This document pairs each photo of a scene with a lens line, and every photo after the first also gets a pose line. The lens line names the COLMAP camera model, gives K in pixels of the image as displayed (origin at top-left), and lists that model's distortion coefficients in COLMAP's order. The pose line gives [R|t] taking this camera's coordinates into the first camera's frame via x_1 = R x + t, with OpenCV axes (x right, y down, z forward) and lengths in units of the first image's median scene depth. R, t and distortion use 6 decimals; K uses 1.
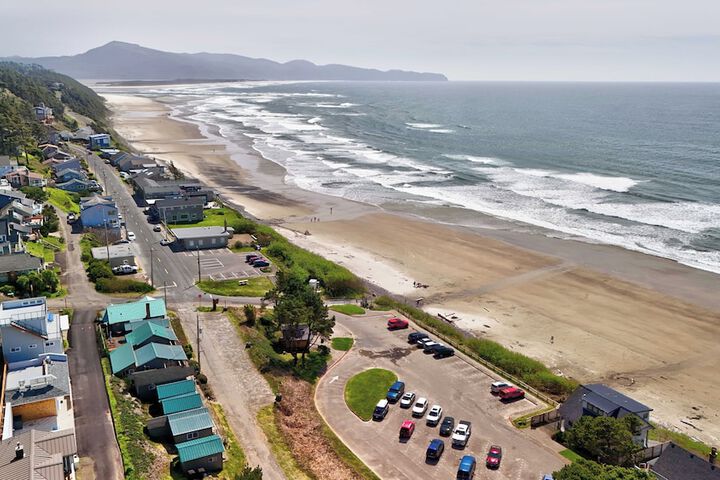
lens RADIAL K [[630.7, 0, 359.5], [0, 630.7, 237.5], [0, 0, 1]] dist [0.076041, -0.071633]
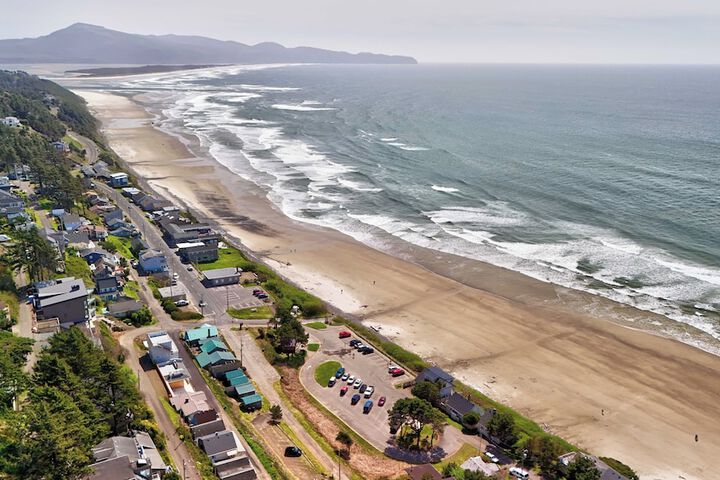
lens RADIAL K [[630.7, 0, 360.9], [0, 630.7, 237.3], [0, 0, 1]] dist [0.076041, -0.071633]
pose [[0.998879, -0.011917, 0.045802, 0.027502], [0.010568, 0.999507, 0.029566, -0.181929], [-0.046132, -0.029048, 0.998513, -0.738079]]
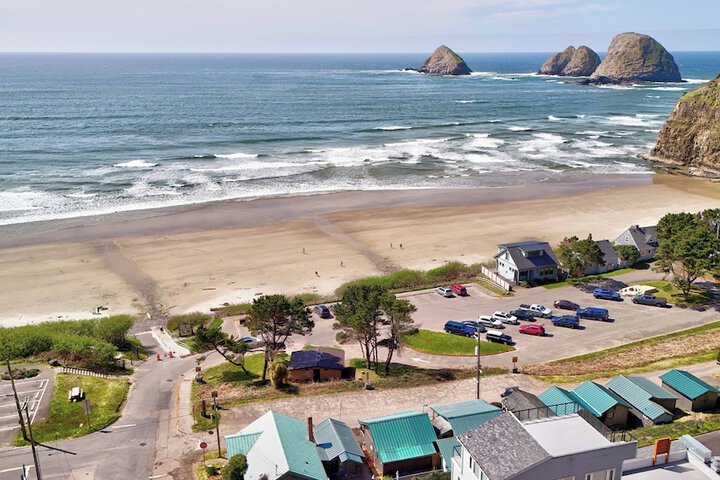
lens RADIAL K [[630.7, 0, 363.2], [0, 630.7, 239.9], [0, 0, 1]] dist [0.076041, -0.071633]
pose [[0.161328, -0.293467, 0.942258, -0.656035], [0.247520, 0.936280, 0.249226, -0.132724], [-0.955357, 0.193021, 0.223687, 0.675738]]
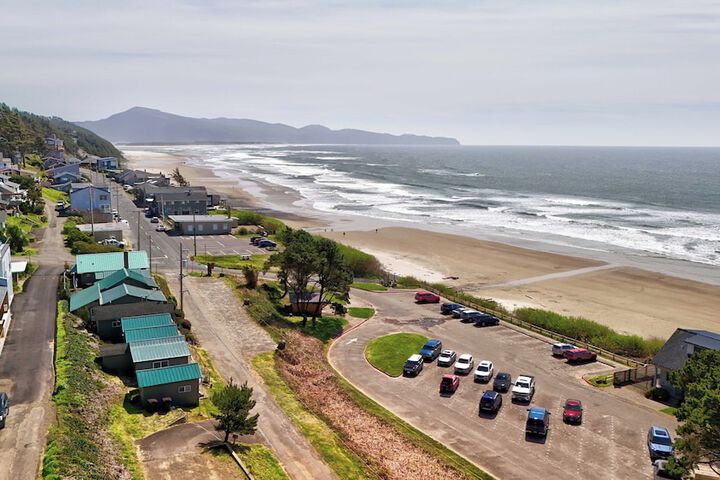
lens RADIAL K [[630.7, 0, 359.8], [0, 630.7, 238.5], [0, 0, 1]] dist [0.076041, -0.071633]
pose [[0.999778, 0.004913, -0.020502, -0.011737], [-0.006875, 0.995282, -0.096779, 0.137458], [0.019930, 0.096899, 0.995095, 0.155481]]
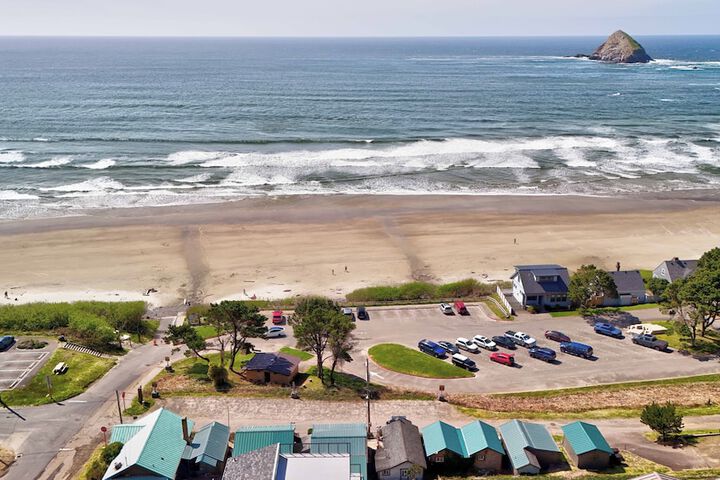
lens RADIAL K [[630.7, 0, 367.5], [0, 630.7, 245.6], [0, 0, 1]] dist [0.076041, -0.071633]
pose [[0.406822, -0.299578, 0.862988, -0.614378], [0.230824, 0.947753, 0.220190, -0.122483], [-0.883864, 0.109620, 0.454717, 0.461420]]
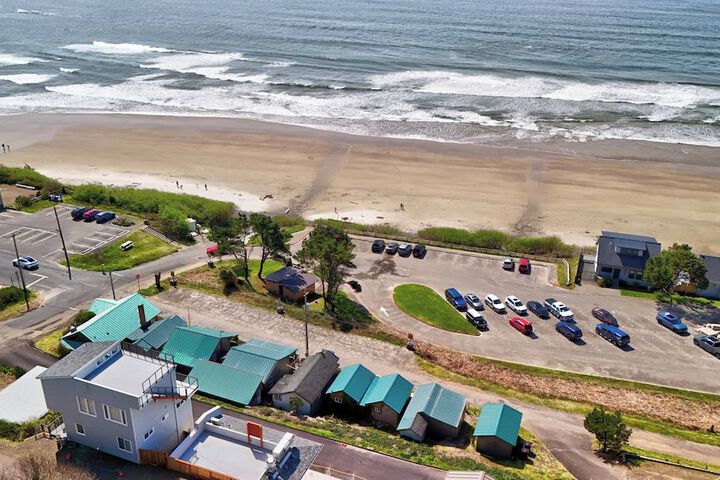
lens RADIAL K [[630.7, 0, 367.8], [0, 630.7, 232.2], [0, 0, 1]] dist [0.076041, -0.071633]
pose [[0.739471, -0.272396, 0.615616, -0.461433], [0.161046, 0.959506, 0.231112, -0.075789], [-0.653641, -0.071758, 0.753395, 0.276806]]
